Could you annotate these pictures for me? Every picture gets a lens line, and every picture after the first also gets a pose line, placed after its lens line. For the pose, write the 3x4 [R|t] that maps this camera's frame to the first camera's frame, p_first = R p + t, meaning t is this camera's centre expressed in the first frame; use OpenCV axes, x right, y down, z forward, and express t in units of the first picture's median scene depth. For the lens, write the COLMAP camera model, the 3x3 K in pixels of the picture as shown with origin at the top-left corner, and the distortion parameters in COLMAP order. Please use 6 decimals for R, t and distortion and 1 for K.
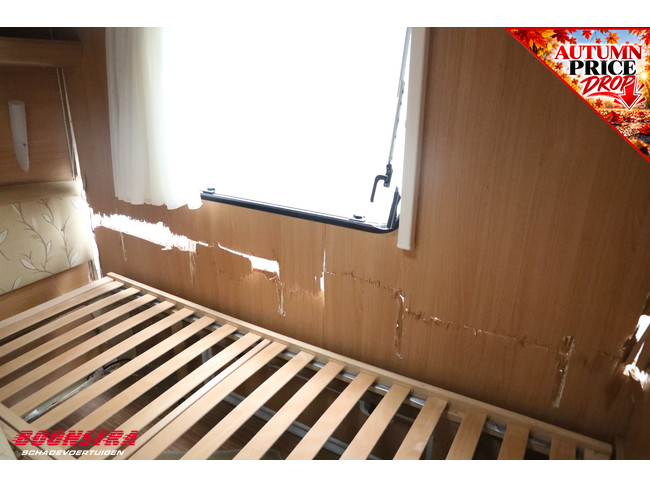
lens RADIAL K [[430.5, 0, 328.1], [0, 430.5, 249.9], [0, 0, 1]] dist [-0.070483, 0.008192]
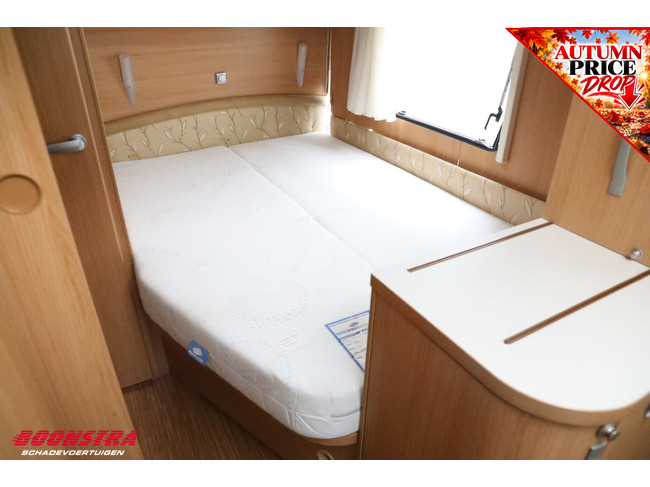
lens RADIAL K [[440.5, 0, 322.0], [0, 440.5, 242.6], [0, 0, 1]] dist [-0.077024, 0.003112]
pose [[0.857306, 0.250064, -0.449995, 0.319776], [-0.191004, 0.966217, 0.173041, 0.105761], [0.478063, -0.062398, 0.876106, -0.590724]]
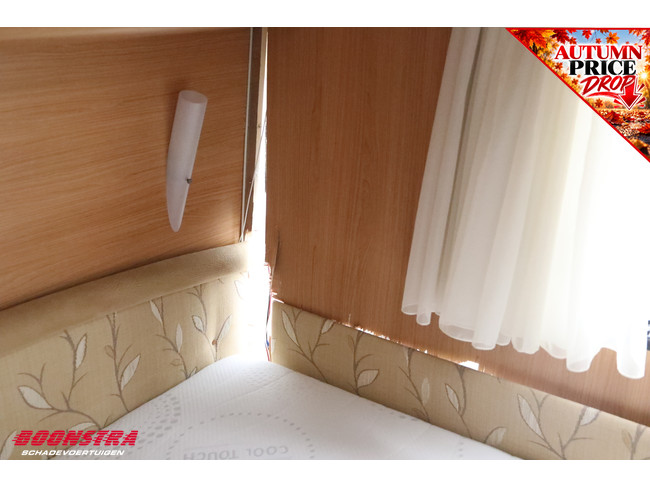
lens RADIAL K [[797.4, 0, 325.6], [0, 797.4, 243.6], [0, 0, 1]] dist [0.054033, 0.000000]
pose [[0.994682, 0.055017, -0.087067, -0.556216], [-0.057264, 0.998082, -0.023524, -0.191007], [0.085605, 0.028385, 0.995925, 0.106579]]
